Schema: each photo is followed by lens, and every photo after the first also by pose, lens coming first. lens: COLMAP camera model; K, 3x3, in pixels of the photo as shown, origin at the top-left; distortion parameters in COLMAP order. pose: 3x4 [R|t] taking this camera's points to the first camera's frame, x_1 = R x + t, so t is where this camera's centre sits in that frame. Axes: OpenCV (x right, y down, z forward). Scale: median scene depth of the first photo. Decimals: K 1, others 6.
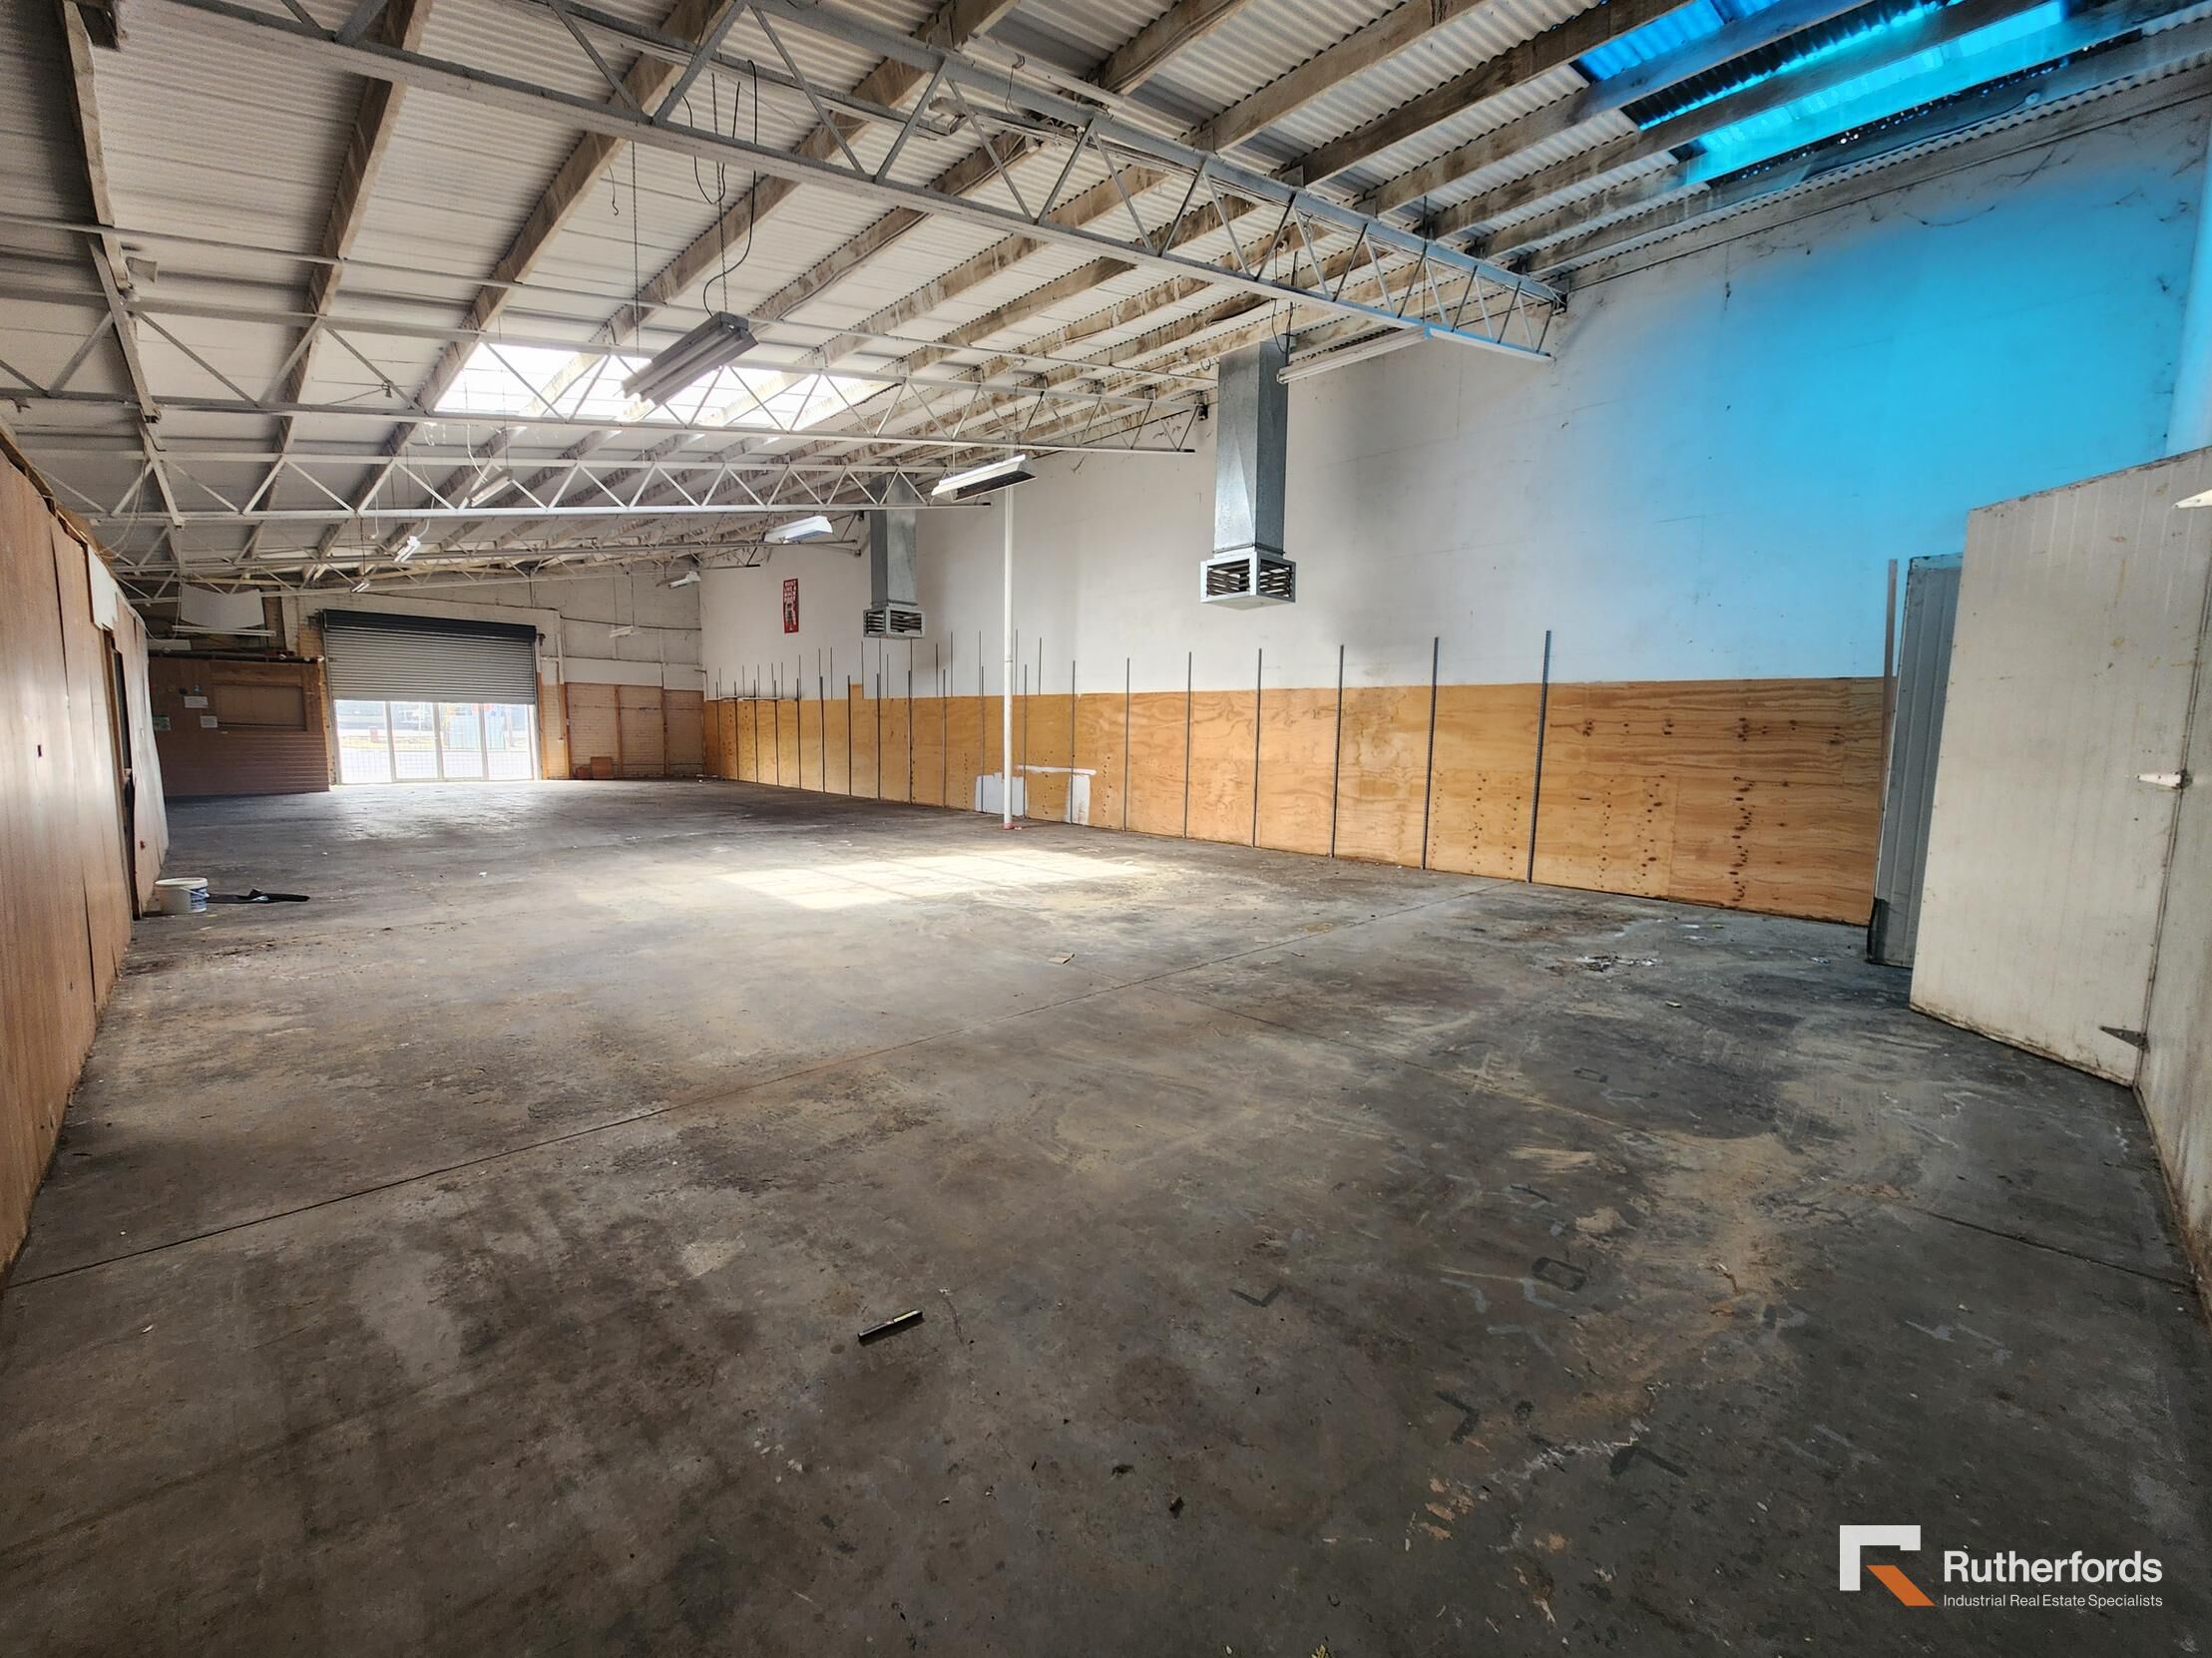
lens RADIAL K [[900.7, 0, 1106.0], [0, 900.7, 837.6], [0, 0, 1]] dist [-0.000829, 0.000270]
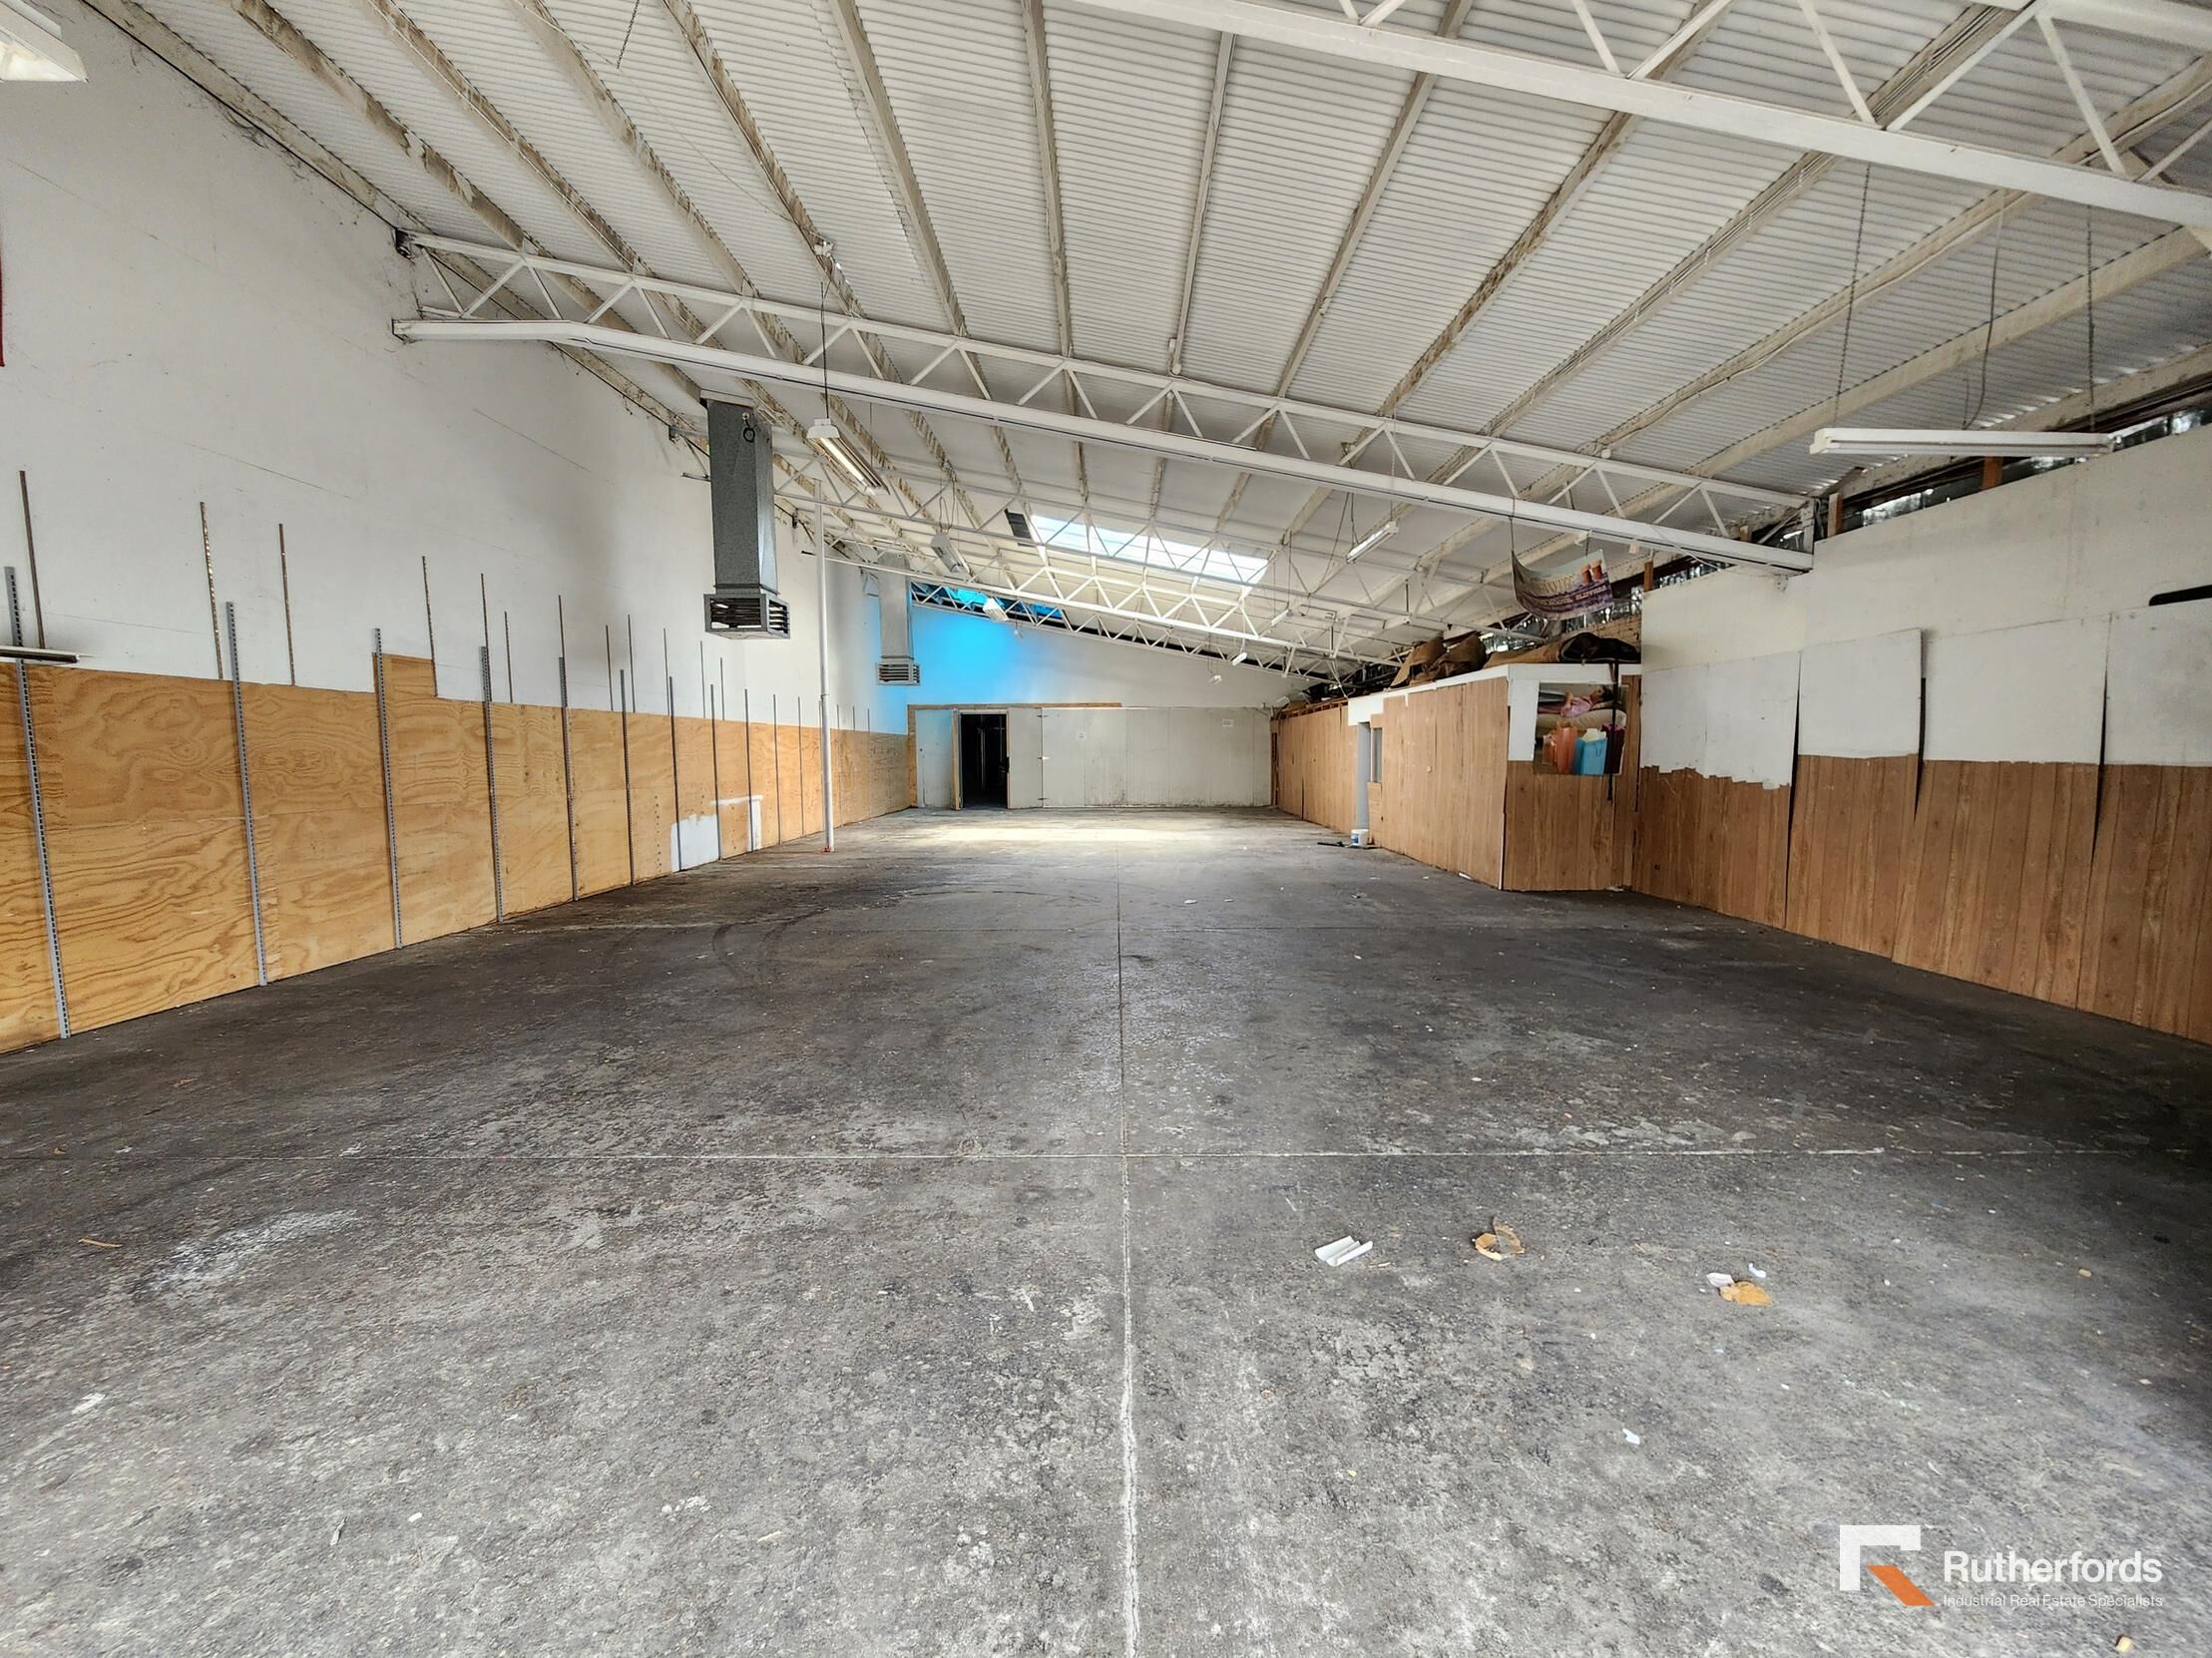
lens RADIAL K [[900.7, 0, 1112.1], [0, 900.7, 834.5], [0, 0, 1]] dist [-0.000829, 0.000270]
pose [[-0.707713, -0.082178, 0.701705, -1.408659], [0.072411, 0.979545, 0.187747, -0.265092], [-0.702780, 0.183682, -0.687286, 1.934820]]
